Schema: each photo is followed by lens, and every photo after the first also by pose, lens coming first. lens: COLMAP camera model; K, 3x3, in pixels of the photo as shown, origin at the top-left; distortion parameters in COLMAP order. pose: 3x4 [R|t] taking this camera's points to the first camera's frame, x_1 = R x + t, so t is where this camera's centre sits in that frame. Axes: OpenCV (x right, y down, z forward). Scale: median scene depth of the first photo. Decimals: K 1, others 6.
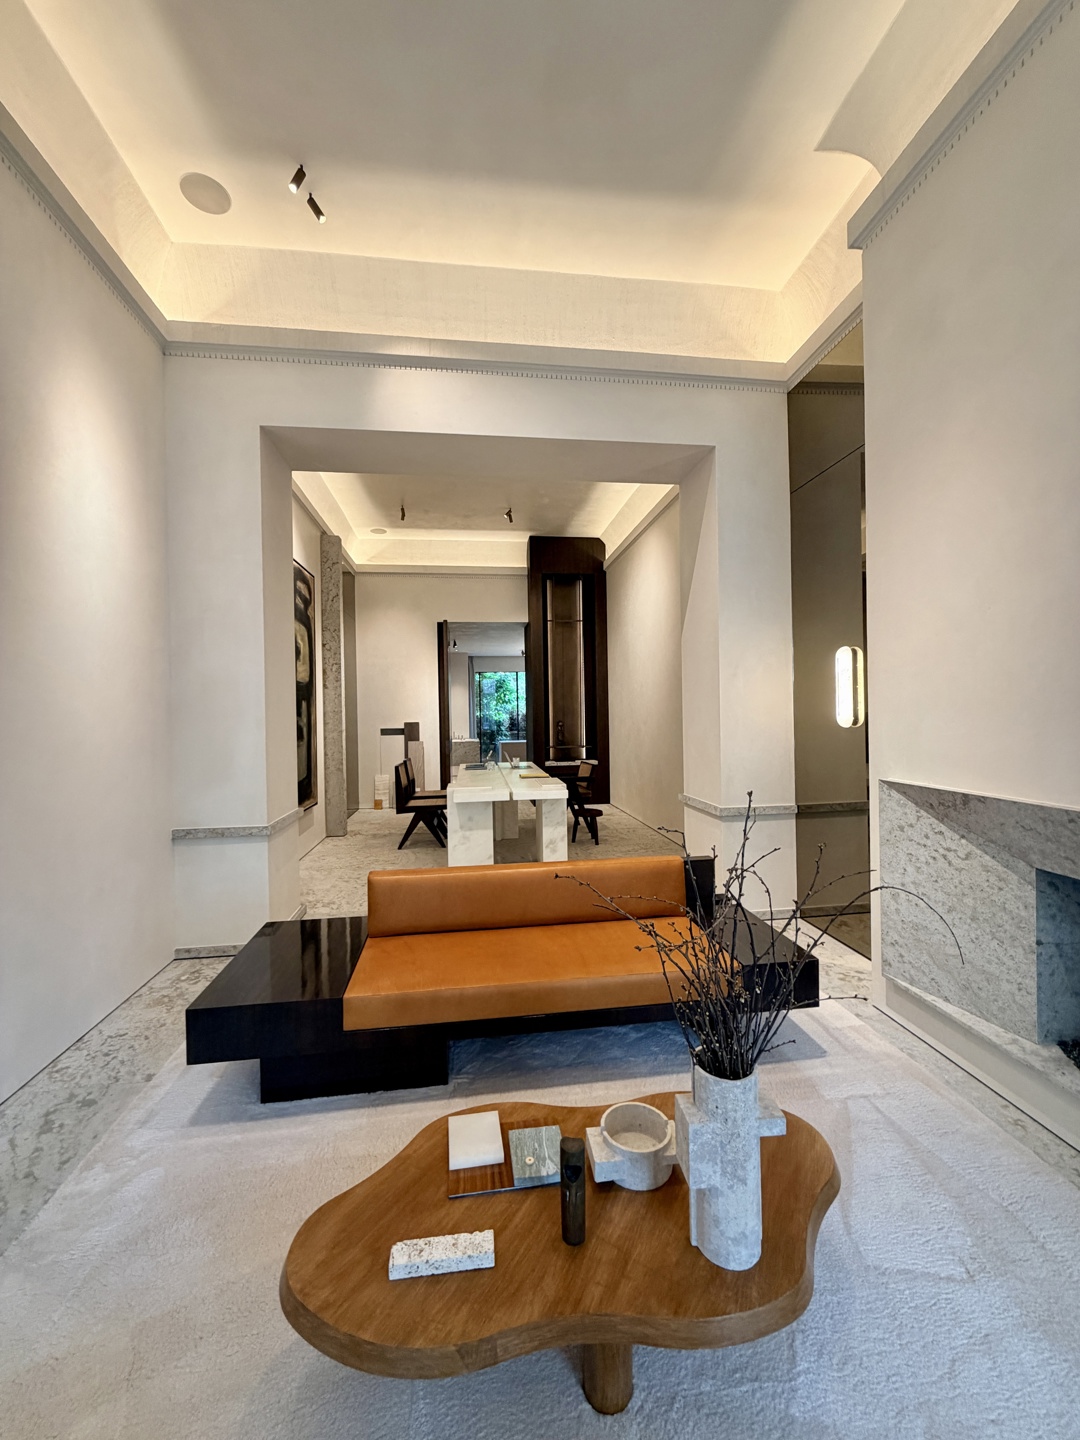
lens RADIAL K [[572.2, 0, 539.9], [0, 572.2, 720.1], [0, 0, 1]] dist [0.000207, -0.000510]
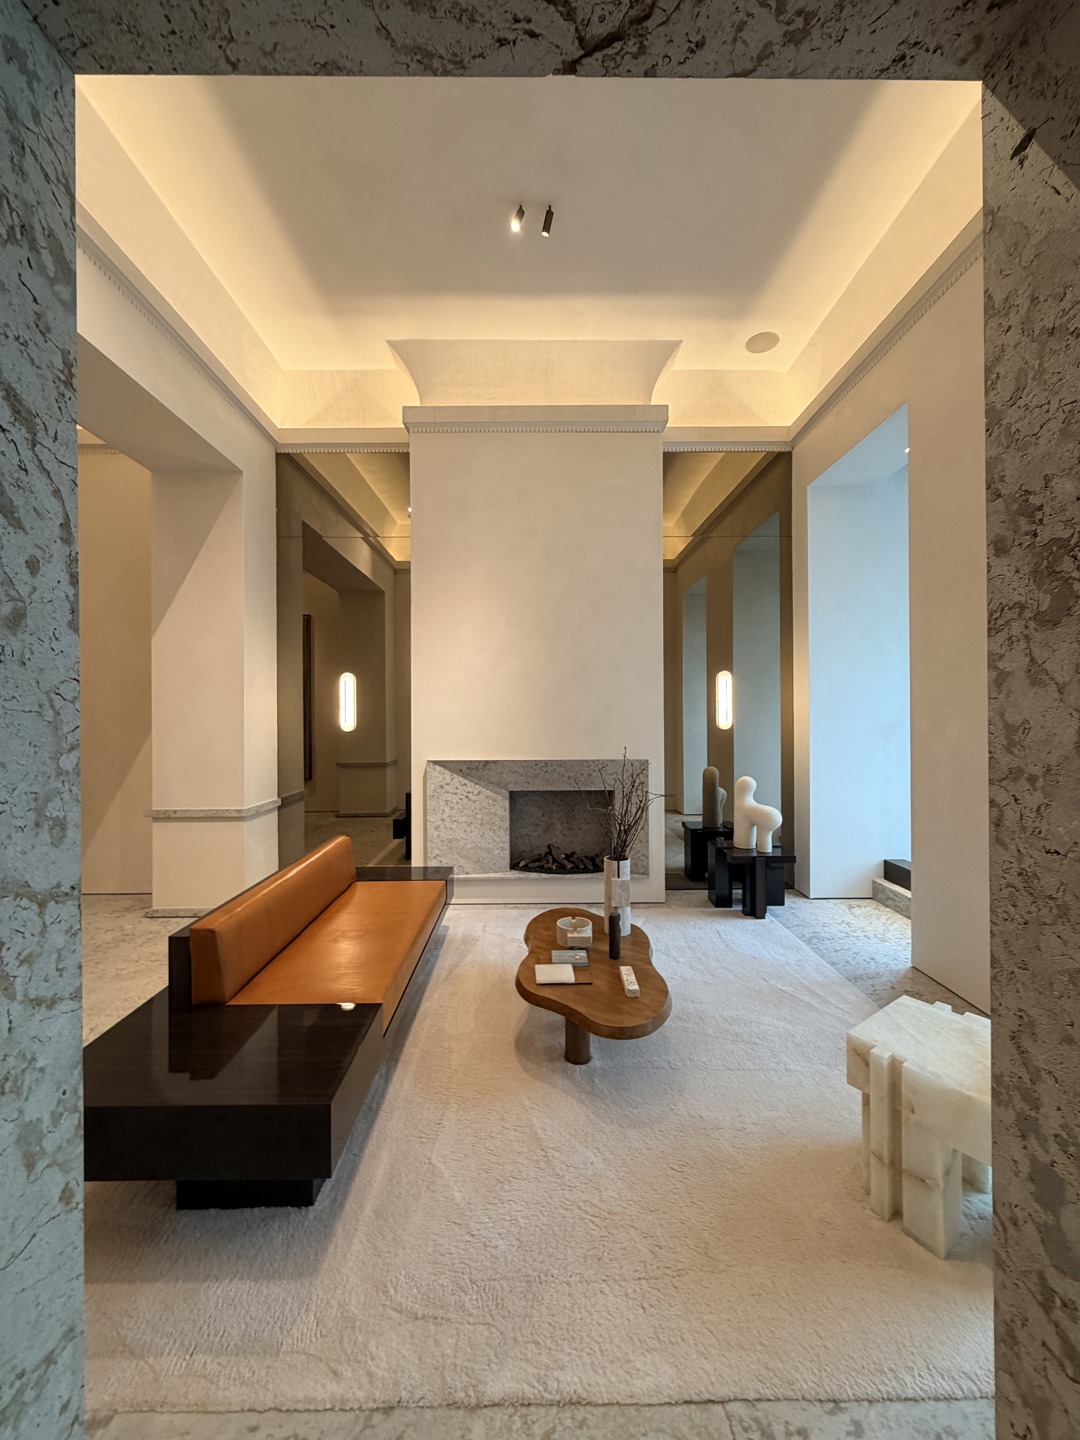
lens RADIAL K [[572.2, 0, 545.1], [0, 572.2, 717.1], [0, 0, 1]] dist [0.000207, -0.000510]
pose [[0.109385, 0.021275, 0.993772, -1.097780], [0.014910, 0.999623, -0.023041, 0.024318], [-0.993888, 0.017337, 0.109027, 0.520957]]
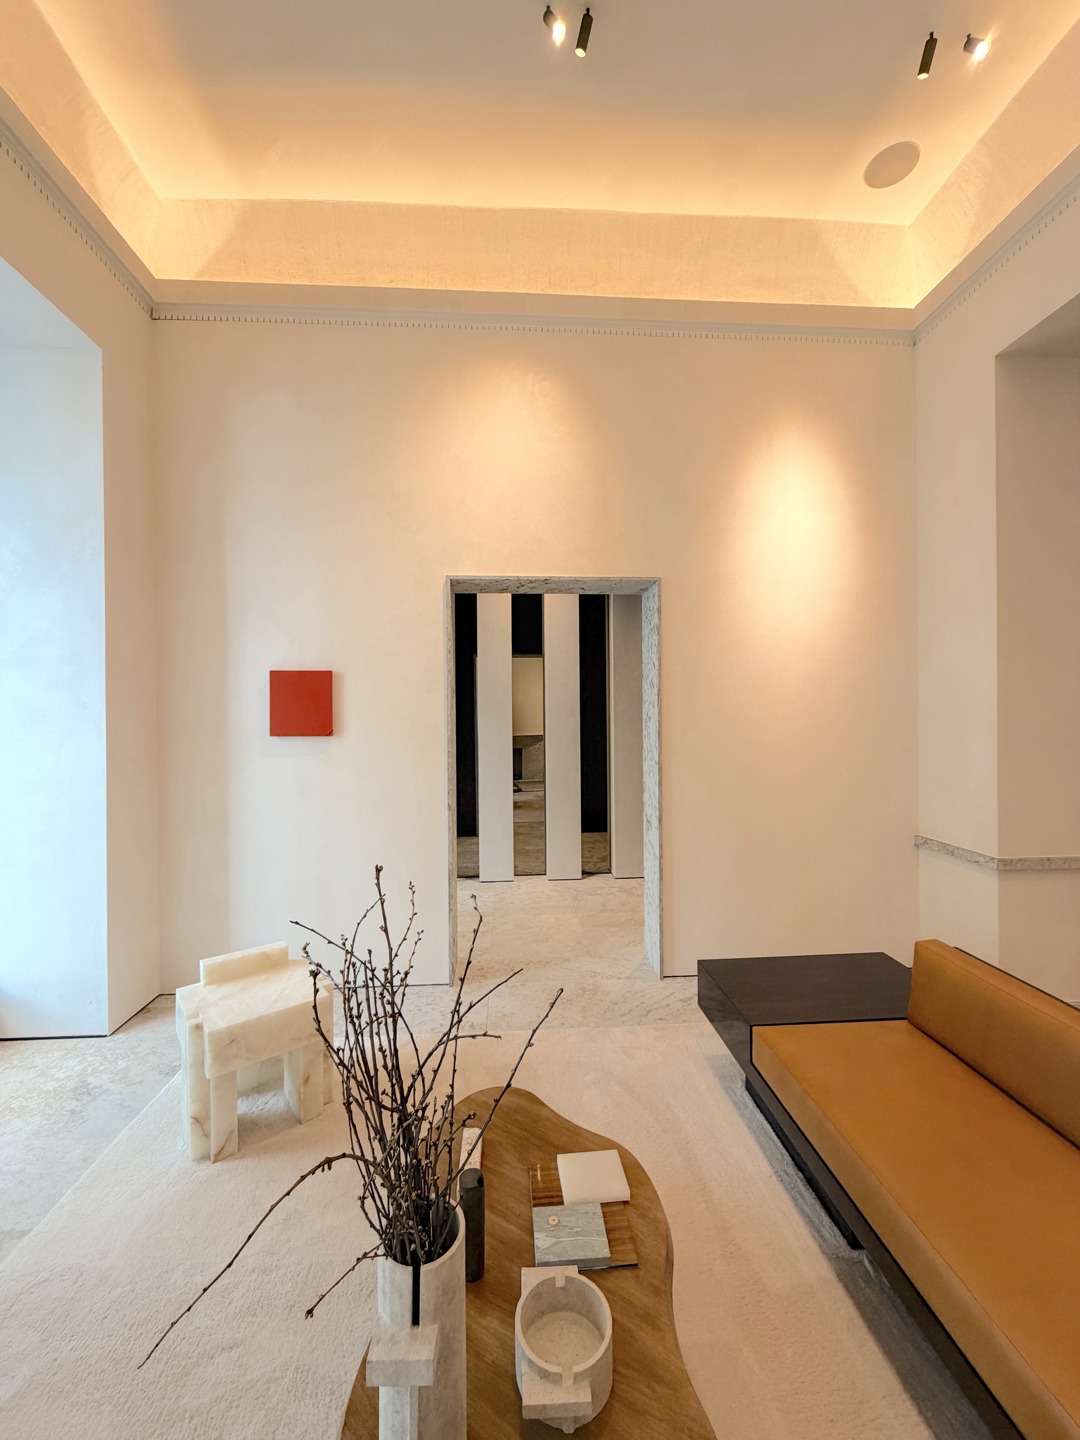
lens RADIAL K [[572.2, 0, 532.6], [0, 572.2, 715.6], [0, 0, 1]] dist [0.000207, -0.000510]
pose [[-0.068087, 0.022094, -0.997435, 0.521544], [-0.004594, 0.999737, 0.022459, -0.039671], [0.997669, 0.006111, -0.067967, 0.599968]]
